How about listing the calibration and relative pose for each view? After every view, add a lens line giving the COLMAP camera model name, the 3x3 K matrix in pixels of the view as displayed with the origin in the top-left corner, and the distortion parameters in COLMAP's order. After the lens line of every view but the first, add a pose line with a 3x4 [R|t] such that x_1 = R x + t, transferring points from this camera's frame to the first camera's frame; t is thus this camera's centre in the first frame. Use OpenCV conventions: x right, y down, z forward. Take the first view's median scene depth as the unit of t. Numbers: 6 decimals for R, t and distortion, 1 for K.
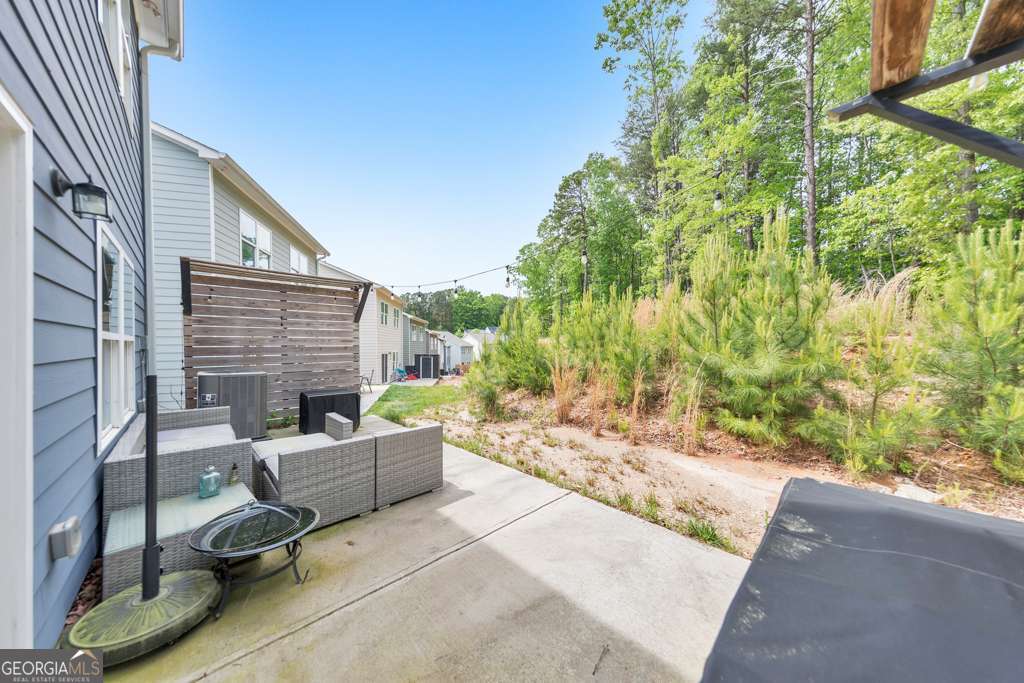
lens RADIAL K [[327.6, 0, 519.7], [0, 327.6, 346.7], [0, 0, 1]] dist [0.008579, -0.000329]
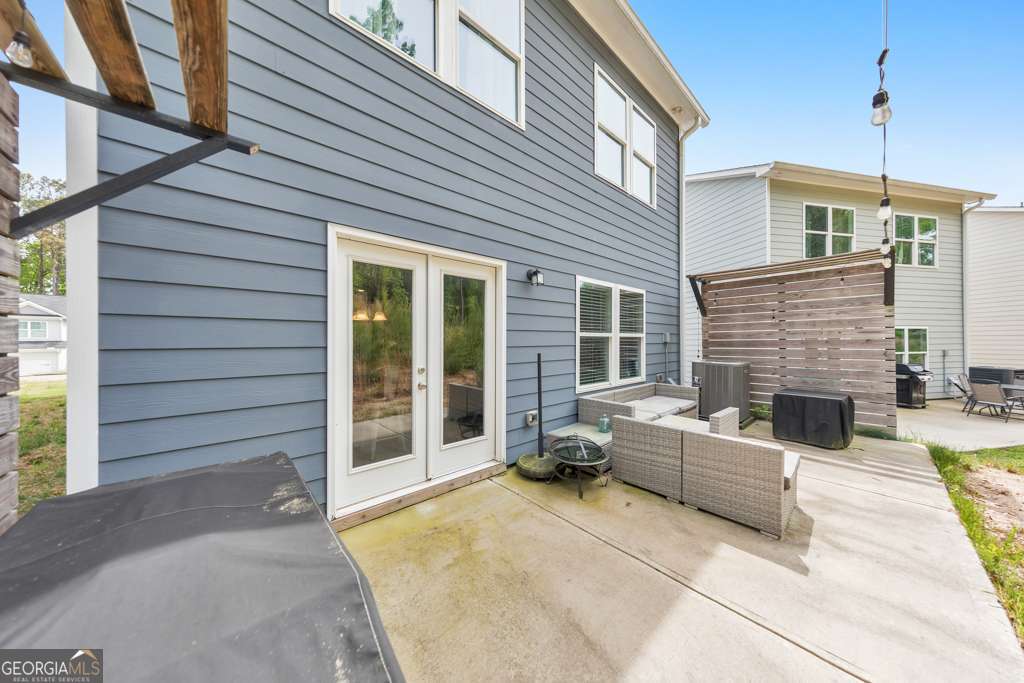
lens RADIAL K [[327.6, 0, 520.1], [0, 327.6, 341.6], [0, 0, 1]] dist [0.008579, -0.000329]
pose [[-0.038182, 0.002306, -0.999268, 0.334810], [0.002398, 0.999995, 0.002216, 0.000796], [0.999268, -0.002312, -0.038187, 0.315849]]
